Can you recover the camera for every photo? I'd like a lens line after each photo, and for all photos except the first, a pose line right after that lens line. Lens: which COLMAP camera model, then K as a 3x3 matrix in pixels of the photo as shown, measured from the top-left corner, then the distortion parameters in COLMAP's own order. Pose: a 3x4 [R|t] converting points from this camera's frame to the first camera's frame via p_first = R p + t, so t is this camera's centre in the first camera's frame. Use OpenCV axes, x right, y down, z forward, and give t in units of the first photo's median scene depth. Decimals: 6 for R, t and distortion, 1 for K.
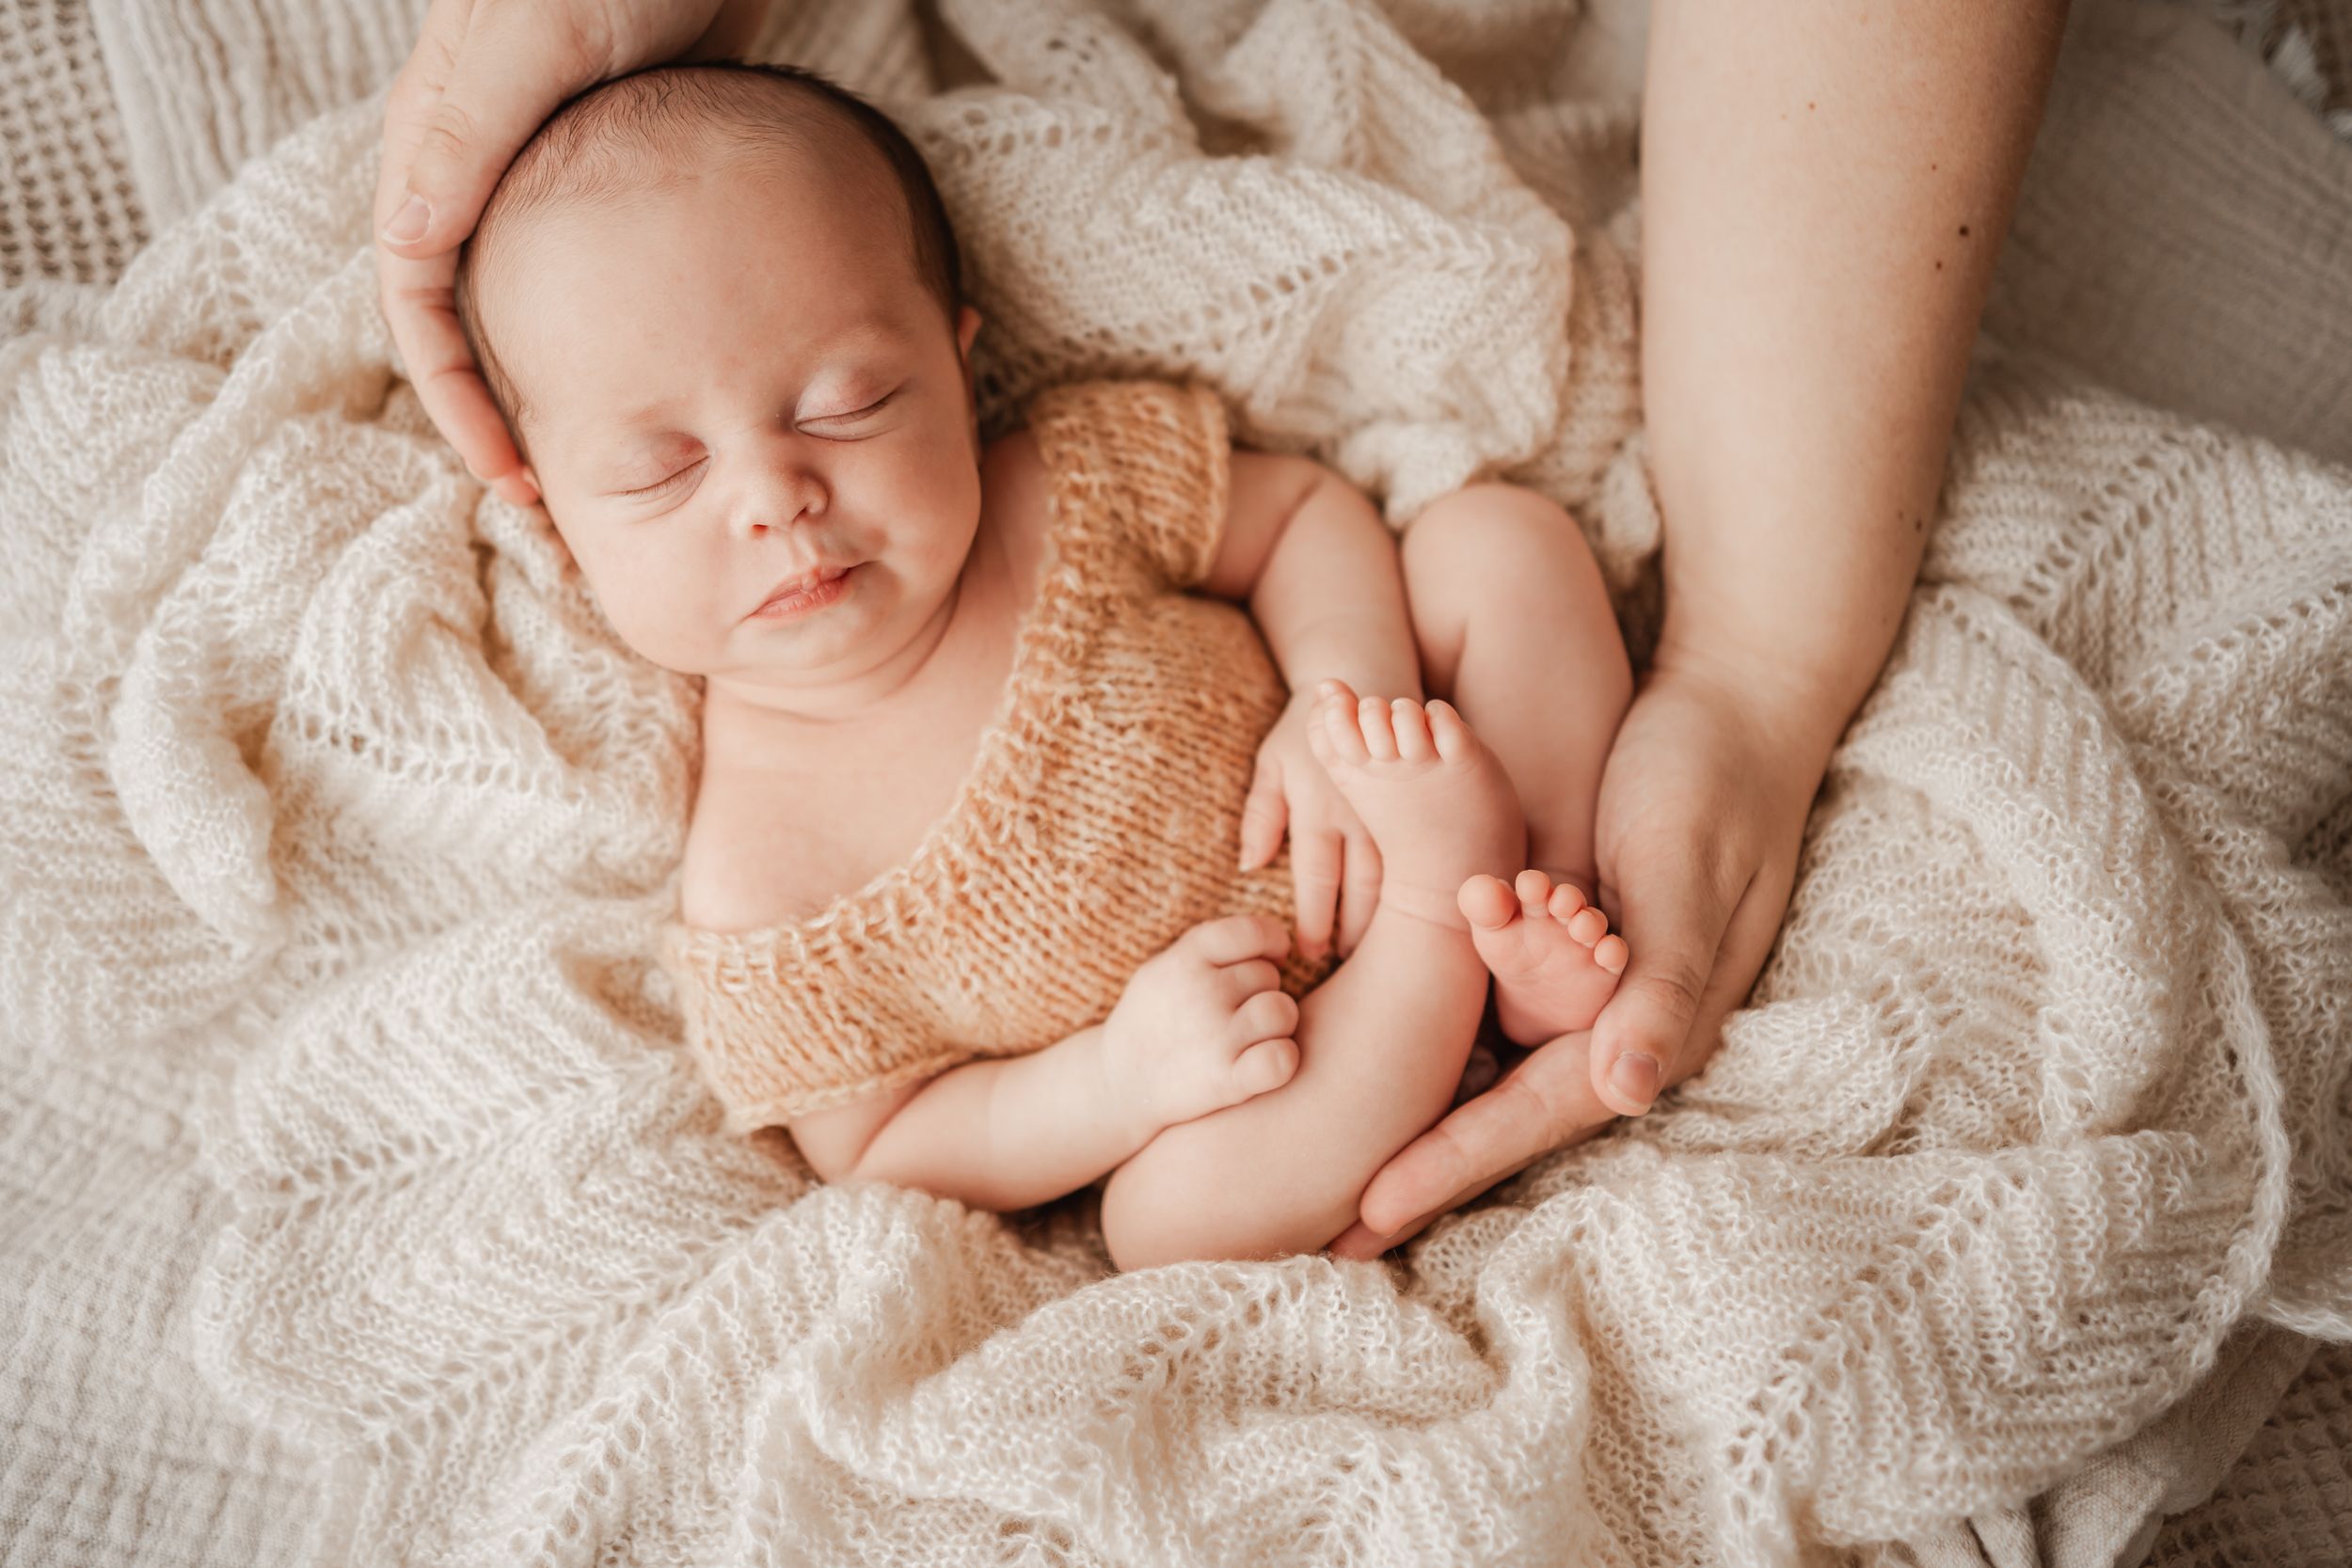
lens RADIAL K [[2404.5, 0, 1159.2], [0, 2404.5, 790.7], [0, 0, 1]] dist [-0.006460, 0.000000]
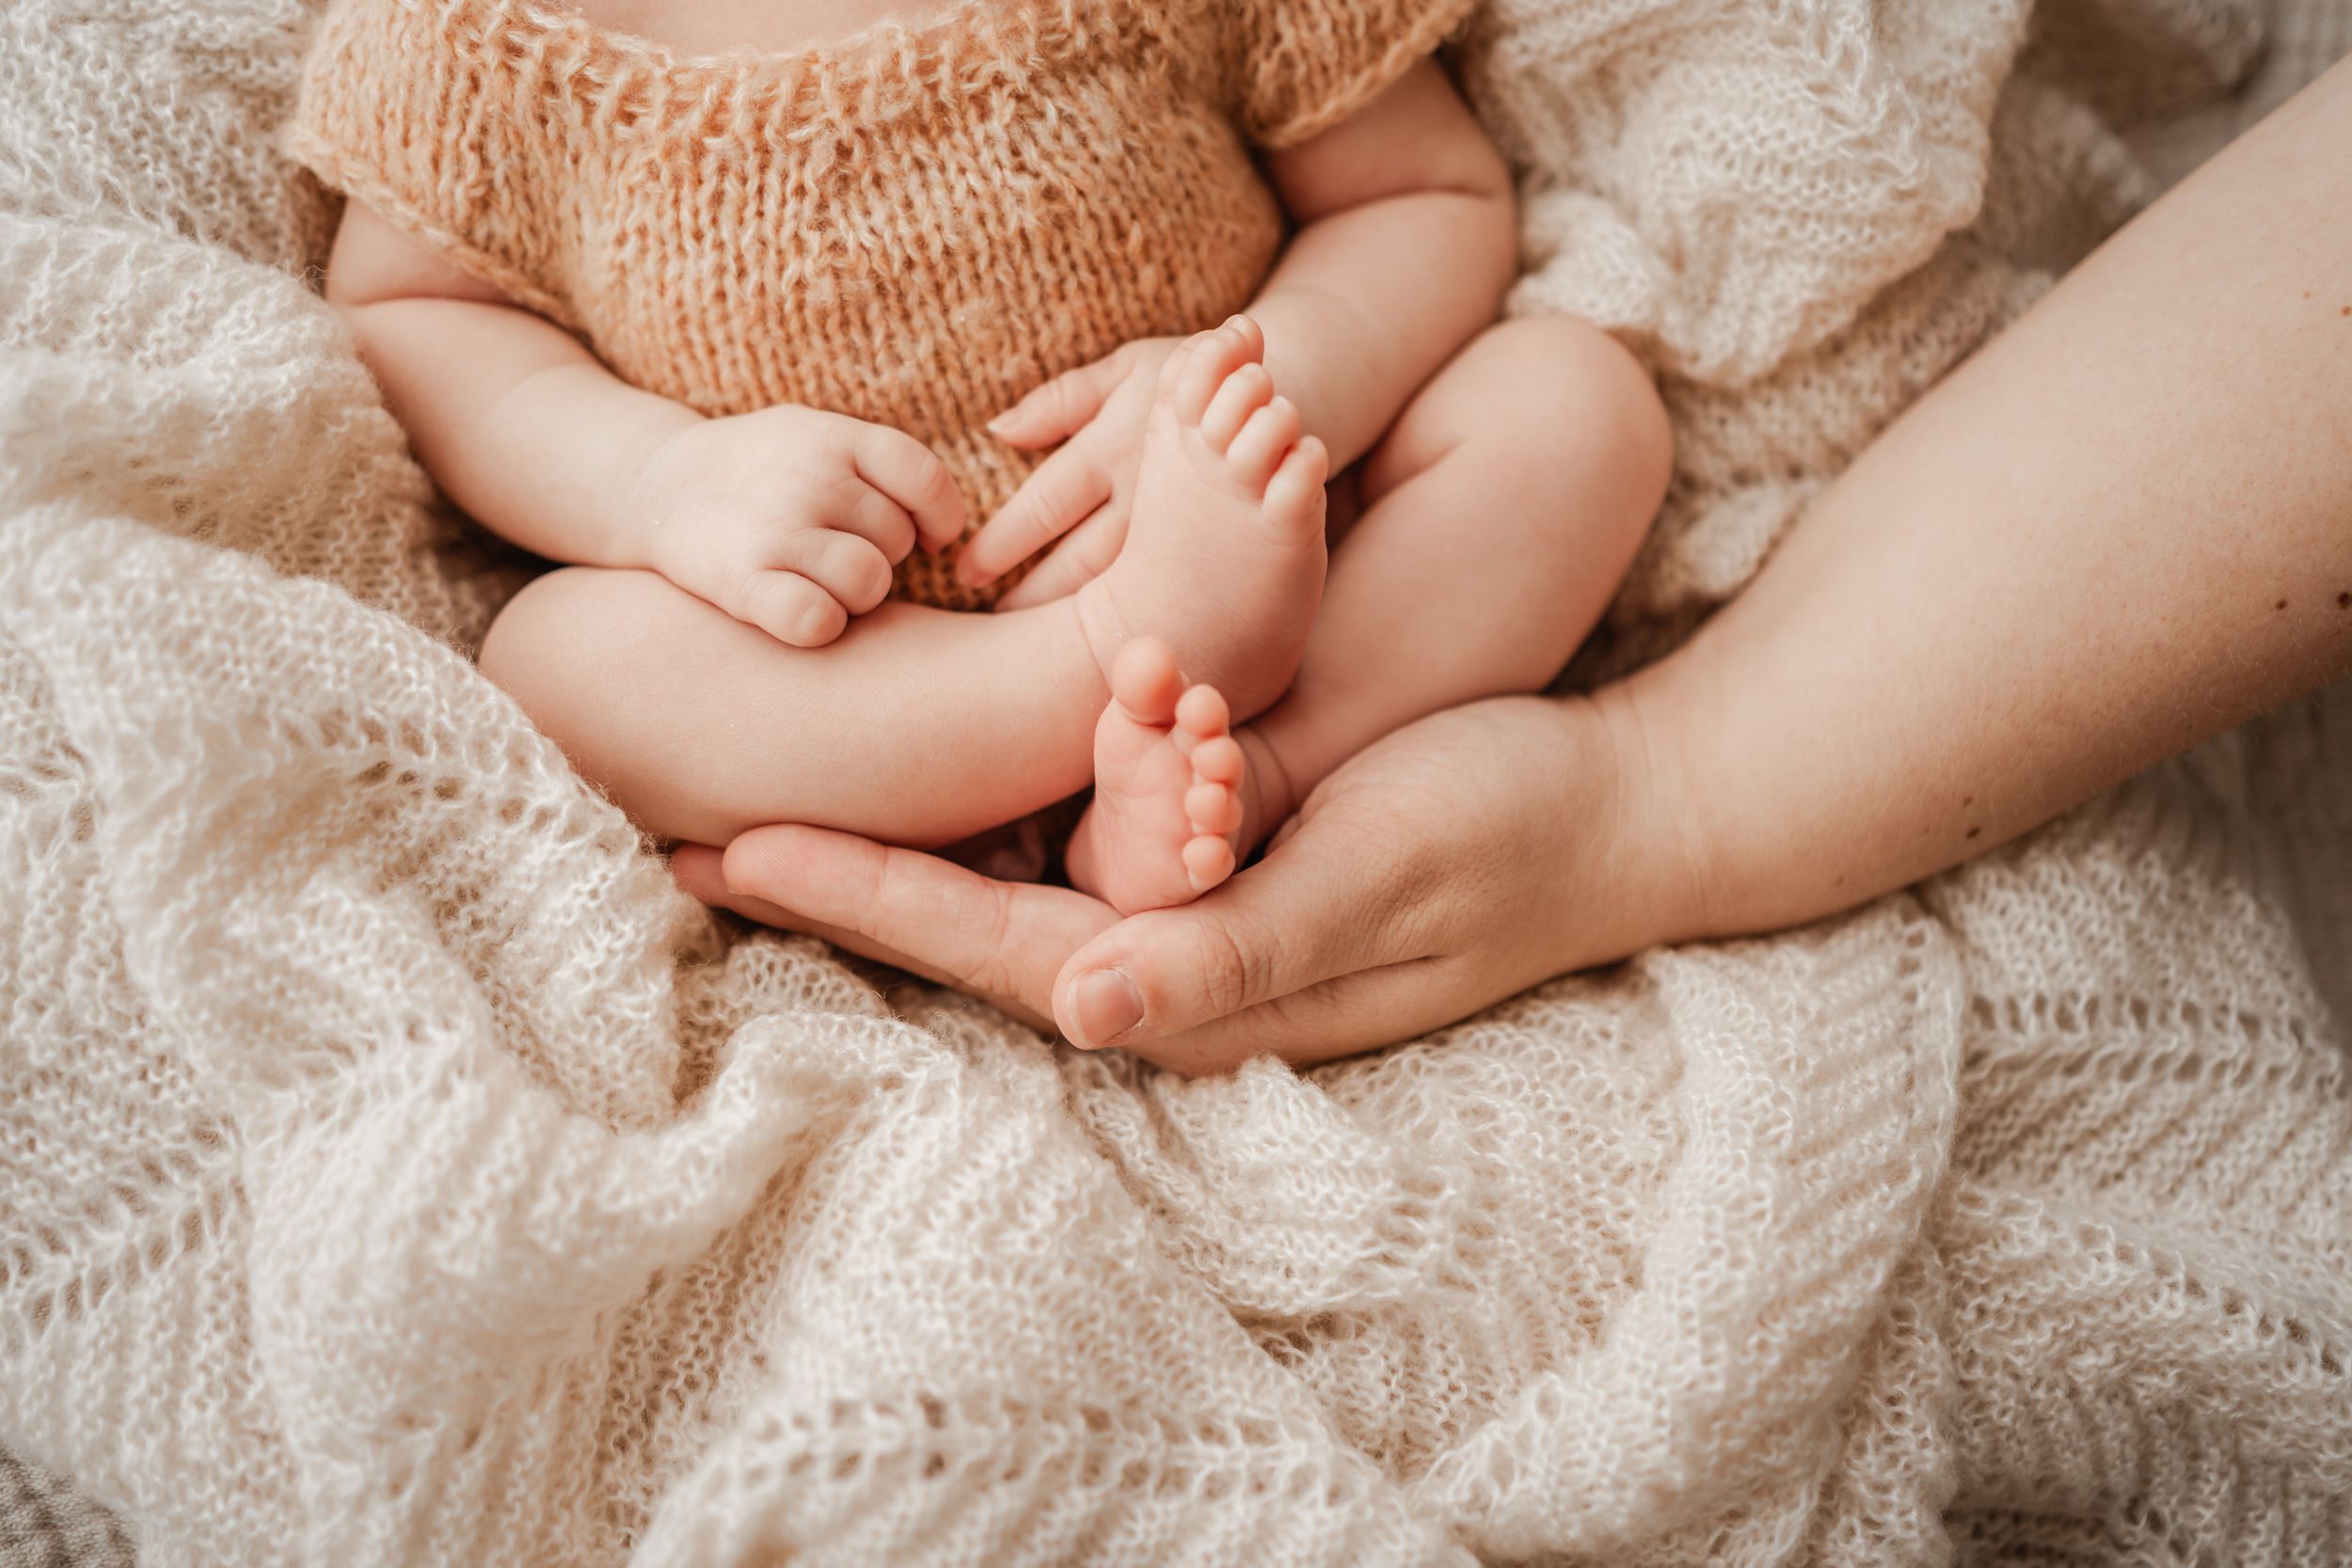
lens RADIAL K [[2326.8, 0, 1177.2], [0, 2326.8, 801.1], [0, 0, 1]] dist [0.006224, 0.000000]
pose [[0.654299, 0.756154, -0.011134, 0.167772], [-0.752523, 0.652472, 0.089382, 0.001236], [0.074851, -0.050104, 0.995935, 0.298553]]
